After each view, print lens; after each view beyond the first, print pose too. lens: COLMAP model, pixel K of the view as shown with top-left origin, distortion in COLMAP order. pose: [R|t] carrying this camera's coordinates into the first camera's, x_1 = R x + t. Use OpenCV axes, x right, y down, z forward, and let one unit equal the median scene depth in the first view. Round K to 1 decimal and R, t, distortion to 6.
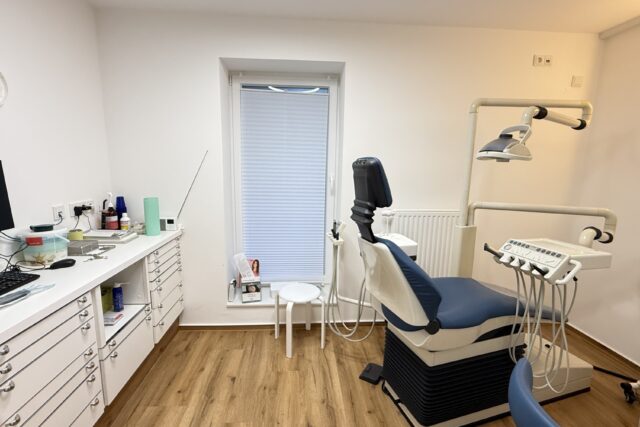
lens RADIAL K [[302.3, 0, 318.1], [0, 302.3, 215.5], [0, 0, 1]] dist [-0.000806, 0.000527]
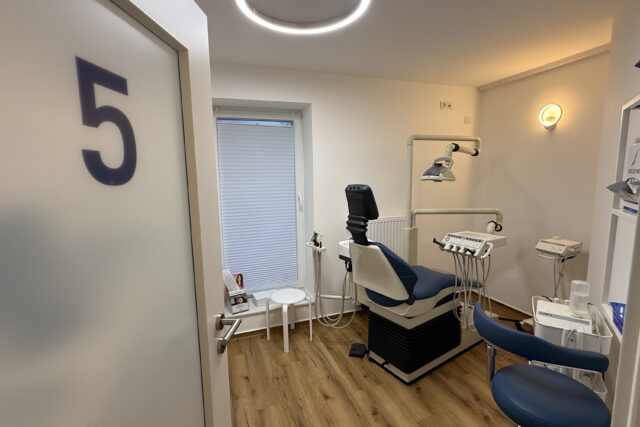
lens RADIAL K [[302.3, 0, 318.1], [0, 302.3, 215.5], [0, 0, 1]] dist [-0.000806, 0.000527]
pose [[0.961631, -0.074333, 0.264083, -0.299767], [0.083660, 0.996200, -0.024235, -0.023750], [-0.261278, 0.045399, 0.964195, -0.219762]]
